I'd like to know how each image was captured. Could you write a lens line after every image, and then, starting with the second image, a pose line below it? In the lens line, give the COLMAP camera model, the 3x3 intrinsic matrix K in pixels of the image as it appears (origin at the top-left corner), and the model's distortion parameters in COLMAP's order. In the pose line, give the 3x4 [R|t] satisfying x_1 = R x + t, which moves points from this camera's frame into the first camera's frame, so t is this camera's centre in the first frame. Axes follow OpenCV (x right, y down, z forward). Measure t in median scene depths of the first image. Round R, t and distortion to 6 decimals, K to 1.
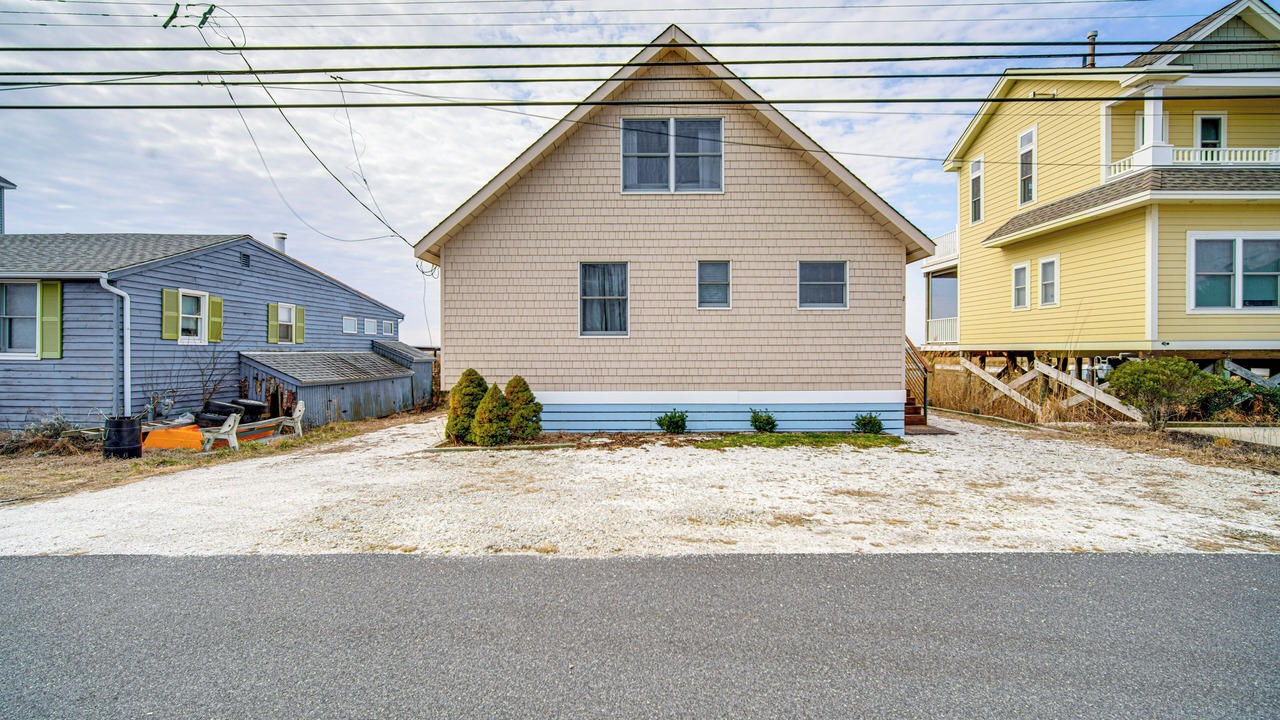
lens RADIAL K [[509.4, 0, 640.0], [0, 509.4, 360.0], [0, 0, 1]] dist [-0.003036, -0.000121]
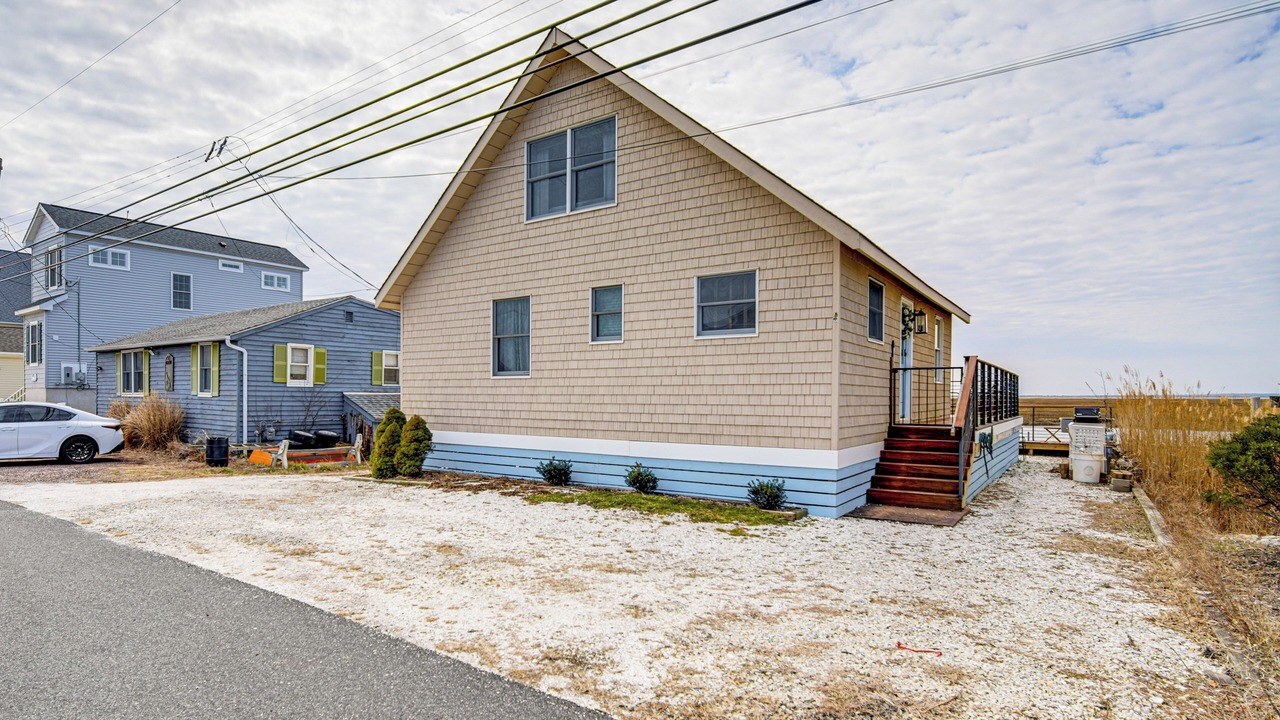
lens RADIAL K [[642.6, 0, 639.8], [0, 642.6, 406.3], [0, 0, 1]] dist [0.003152, 0.000173]
pose [[0.828797, 0.014708, -0.559357, 0.792677], [-0.014008, 0.999887, 0.005535, -0.001376], [0.559374, 0.003248, 0.828909, 0.142518]]
